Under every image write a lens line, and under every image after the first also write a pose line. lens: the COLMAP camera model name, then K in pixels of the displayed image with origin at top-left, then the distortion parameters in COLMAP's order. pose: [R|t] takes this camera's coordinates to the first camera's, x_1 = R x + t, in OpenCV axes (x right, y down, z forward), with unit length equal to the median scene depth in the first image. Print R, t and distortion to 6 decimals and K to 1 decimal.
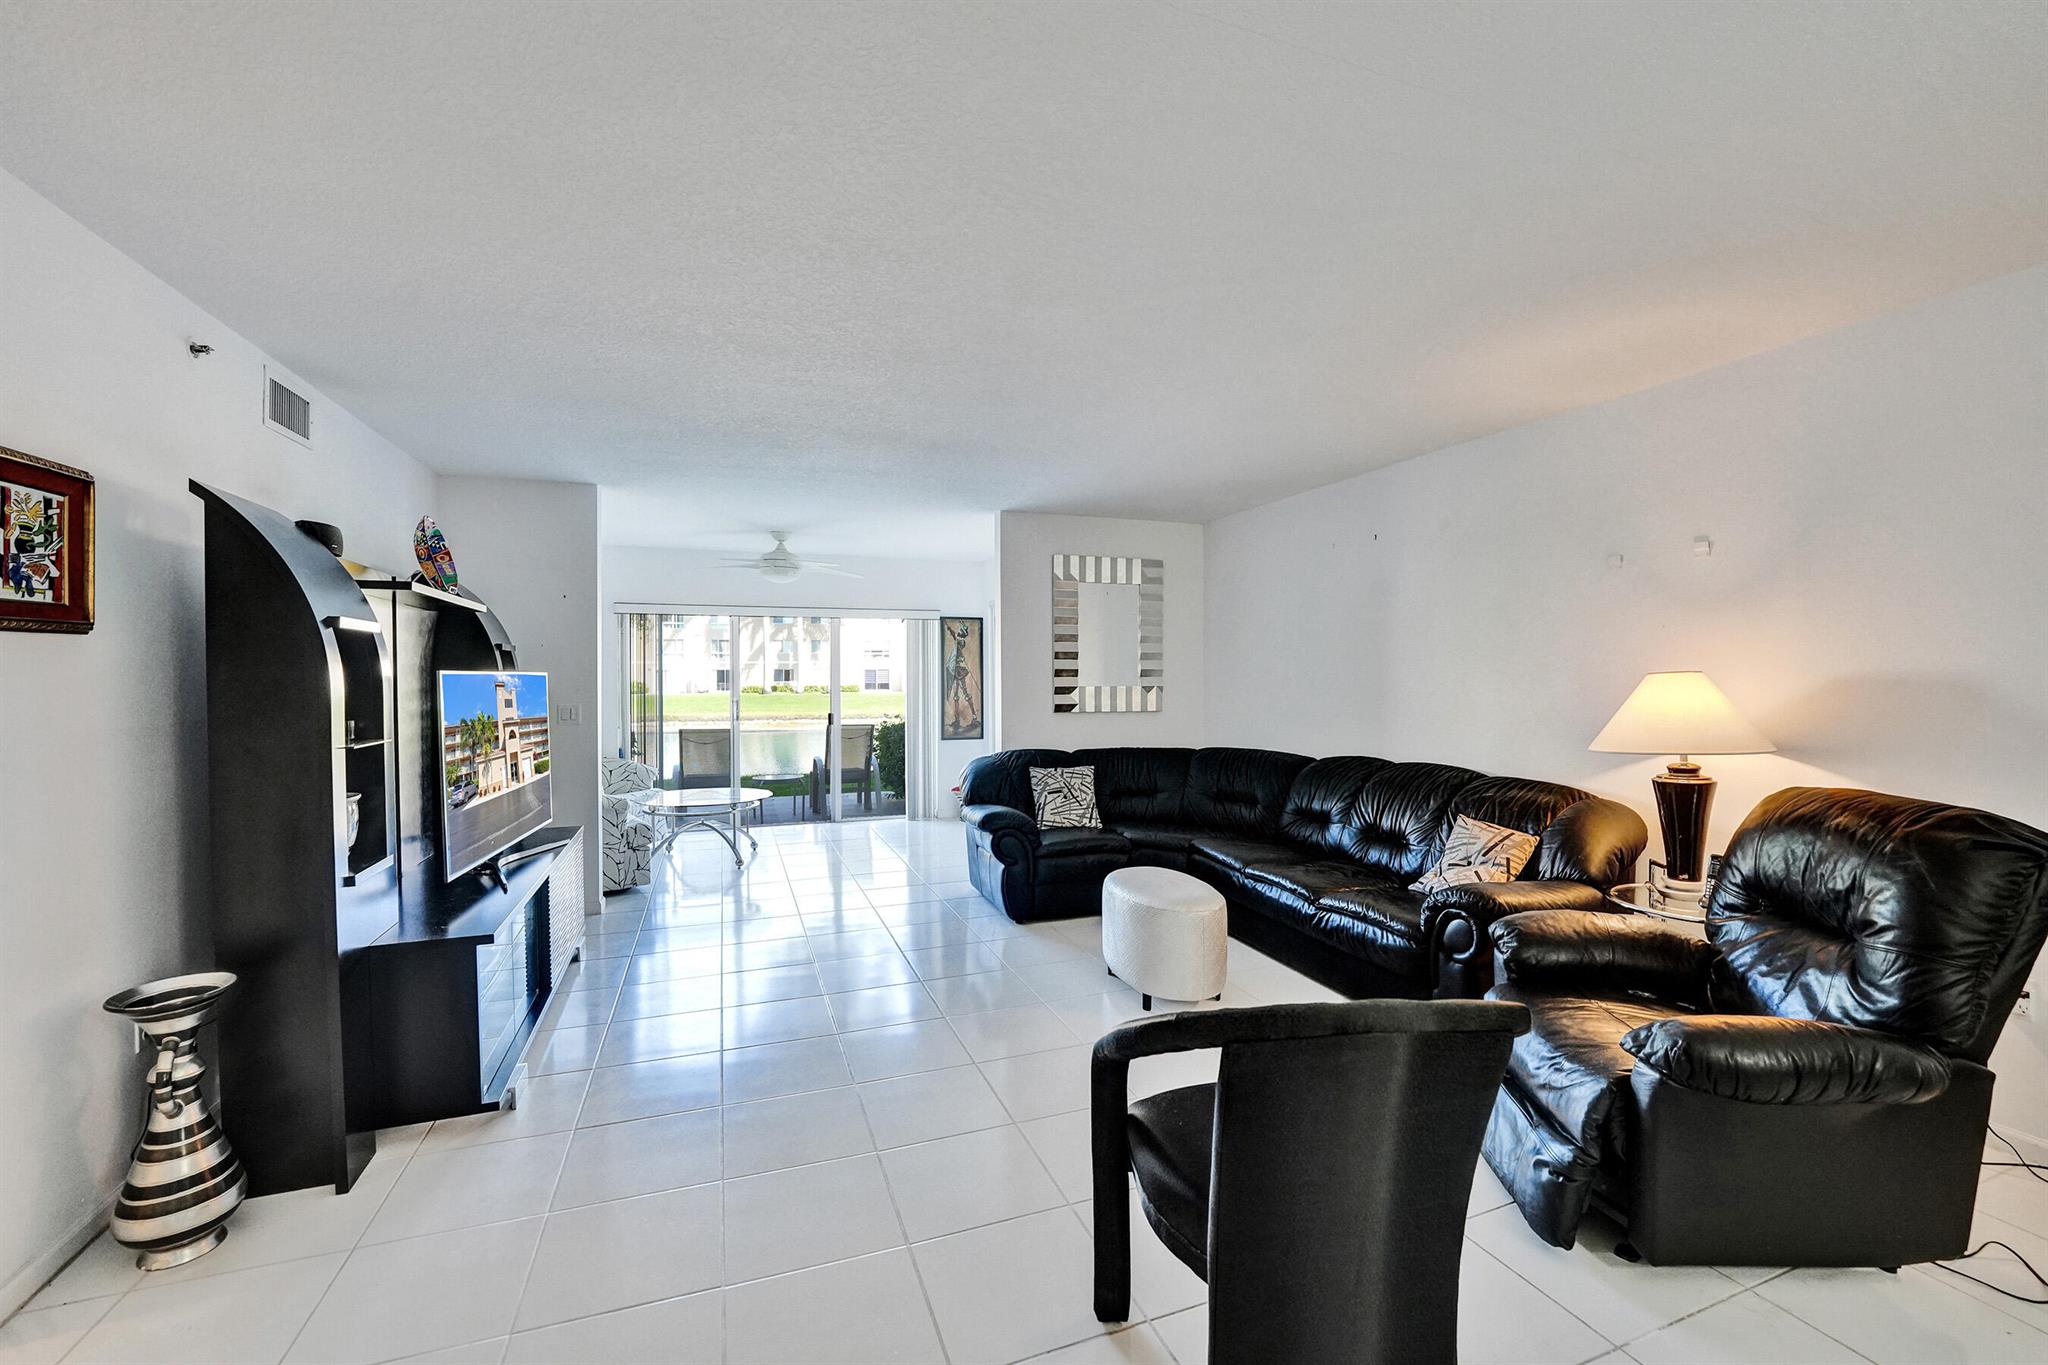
lens RADIAL K [[830.3, 0, 1024.0], [0, 830.3, 682.5], [0, 0, 1]] dist [-0.001220, 0.000029]
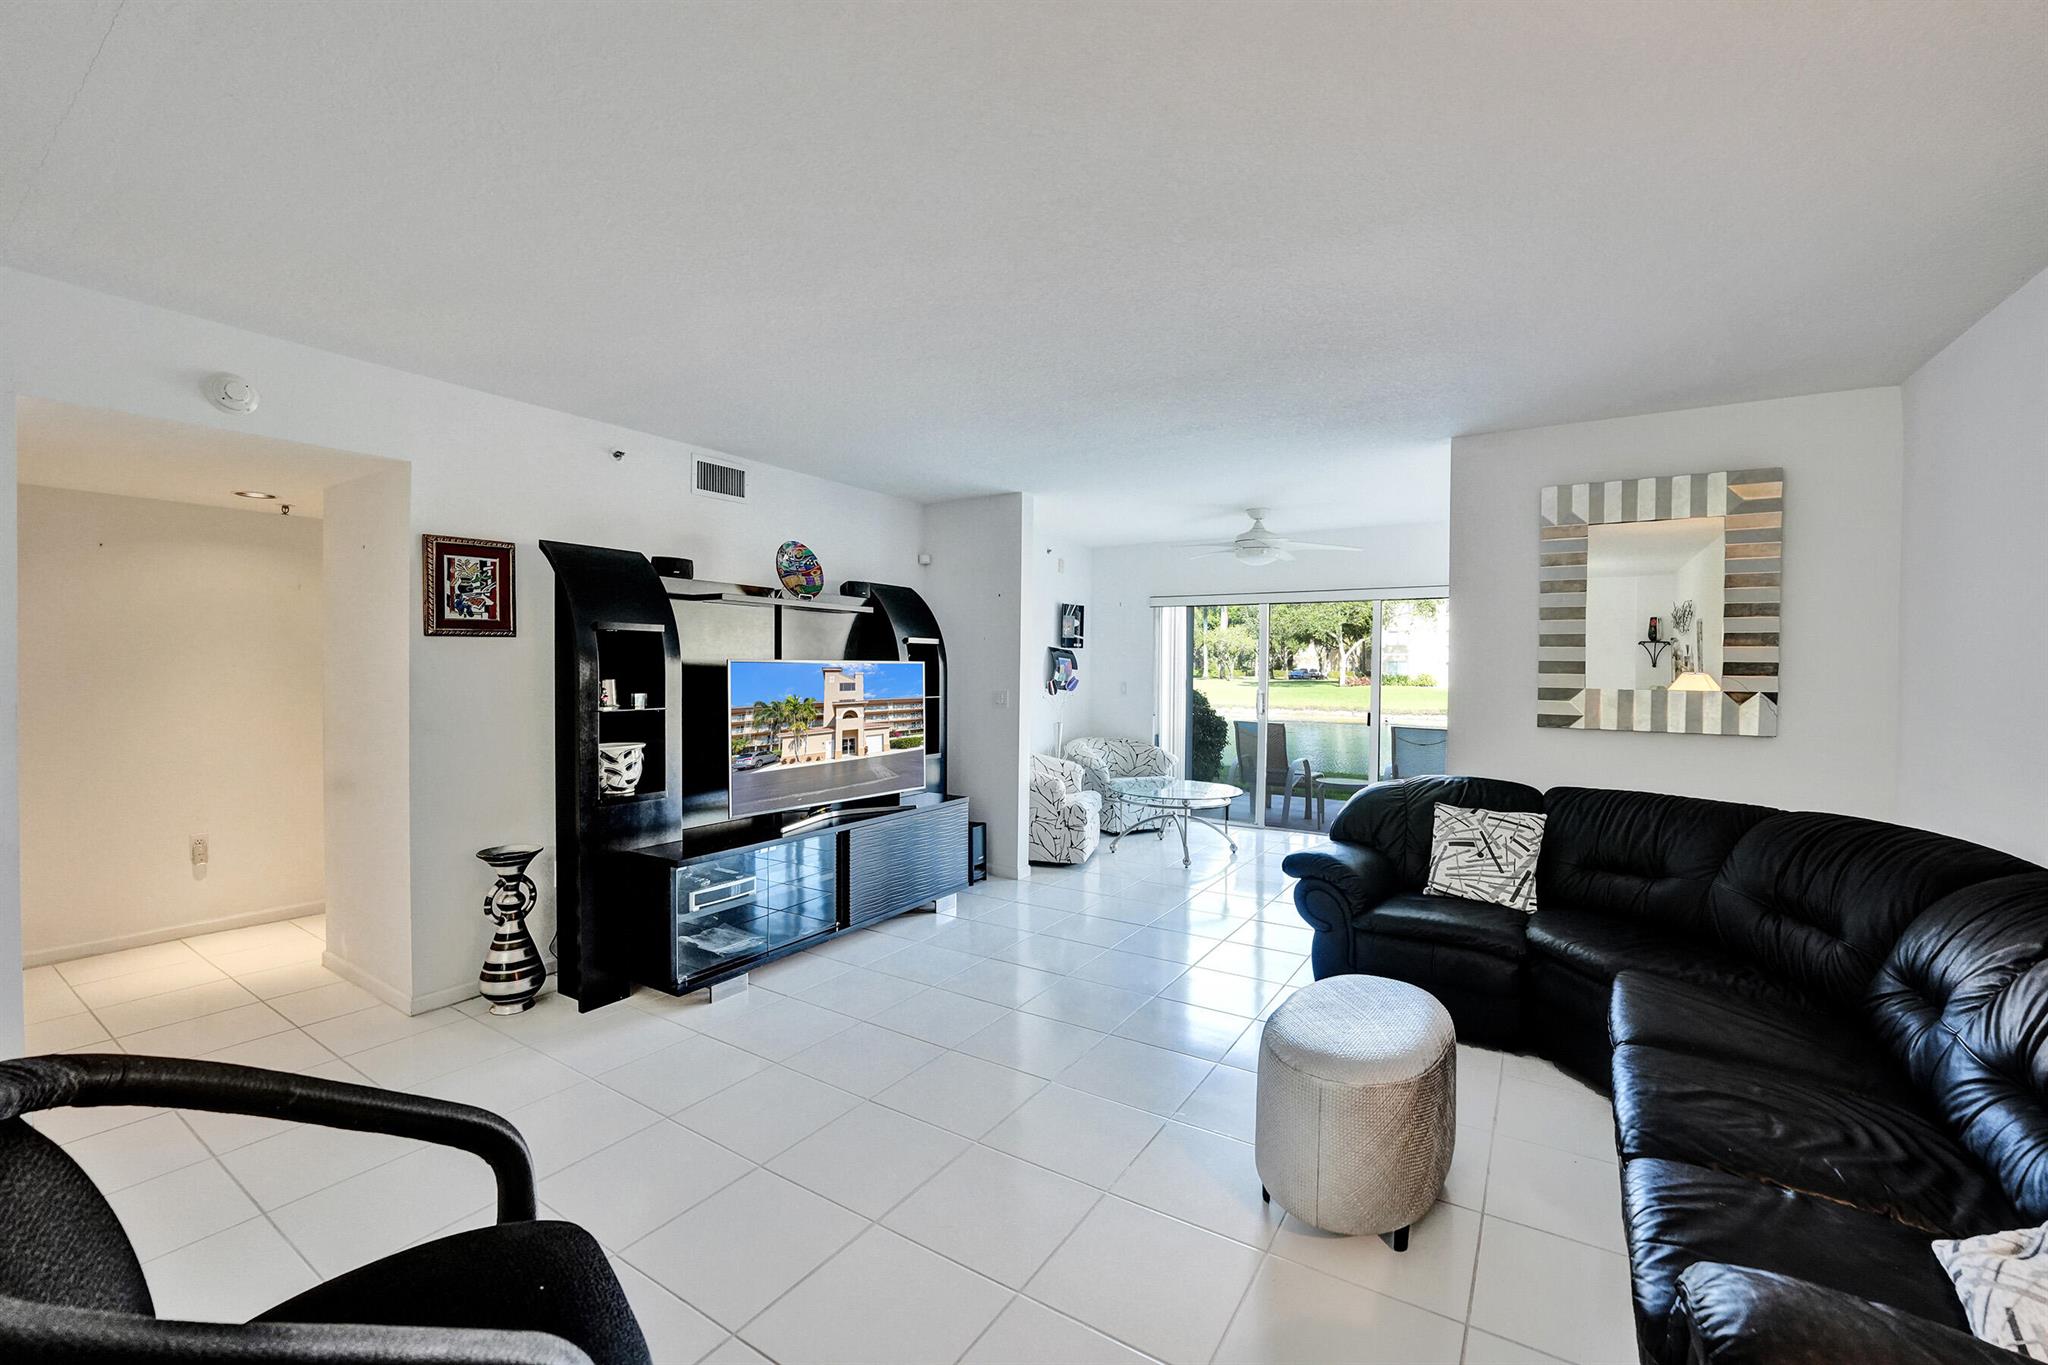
lens RADIAL K [[824.5, 0, 1024.0], [0, 824.5, 682.5], [0, 0, 1]] dist [-0.030758, -0.000007]
pose [[0.608426, 0.024773, -0.793224, 0.302331], [-0.016863, 0.999691, 0.018286, -0.004179], [0.793431, 0.002251, 0.608656, 0.280768]]
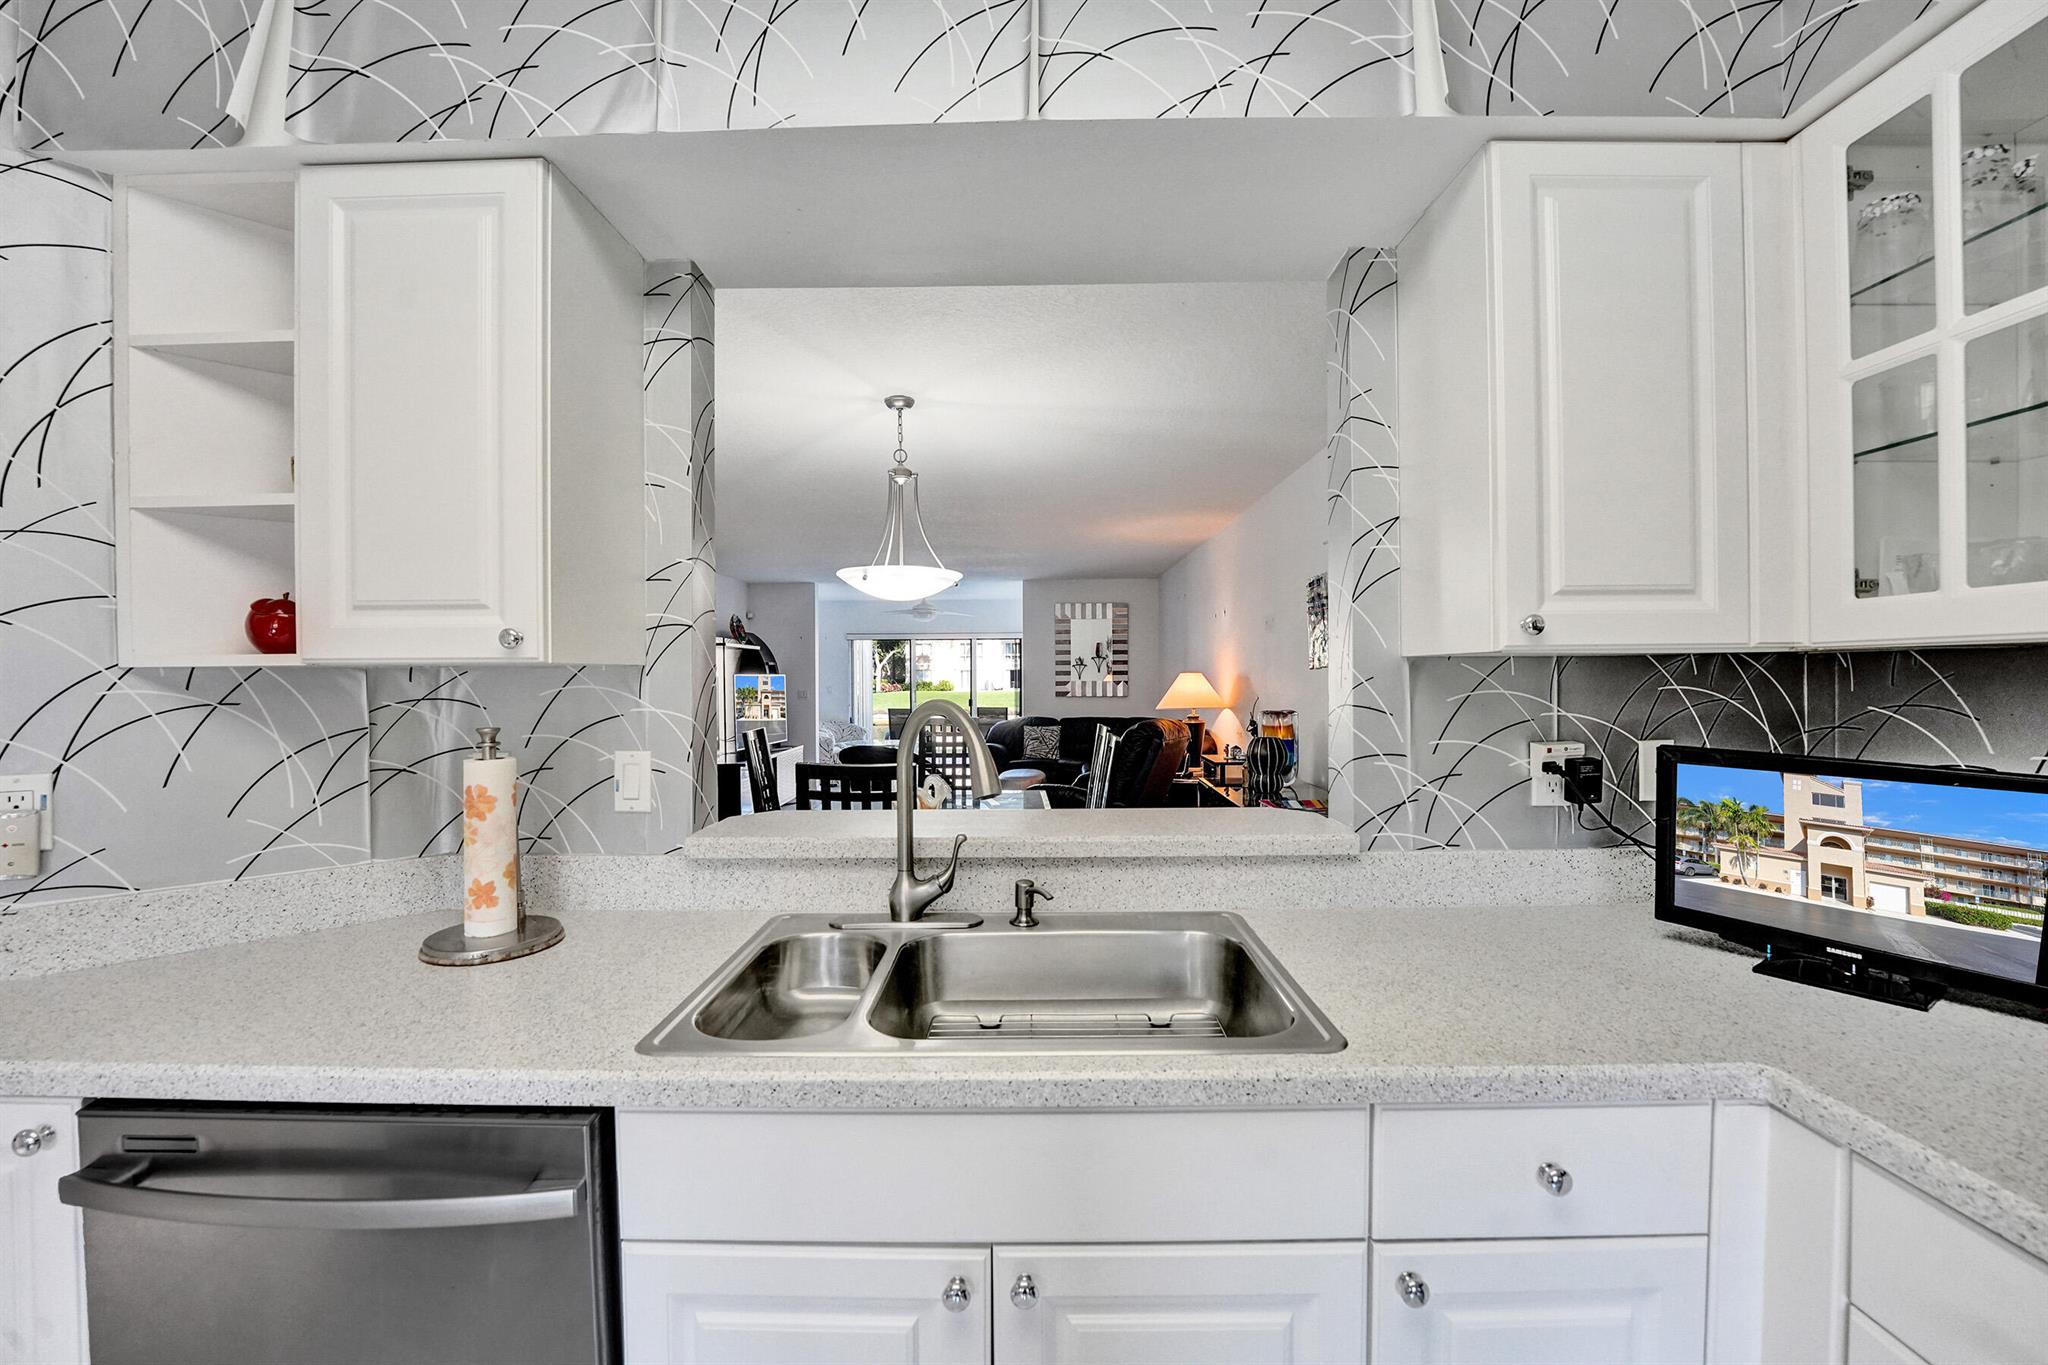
lens RADIAL K [[844.6, 0, 1024.0], [0, 844.6, 682.5], [0, 0, 1]] dist [-0.018280, 0.000373]
pose [[0.937839, 0.000860, -0.347071, 0.578035], [-0.000737, 1.000000, 0.000484, 0.006902], [0.347071, -0.000198, 0.937839, -0.646585]]
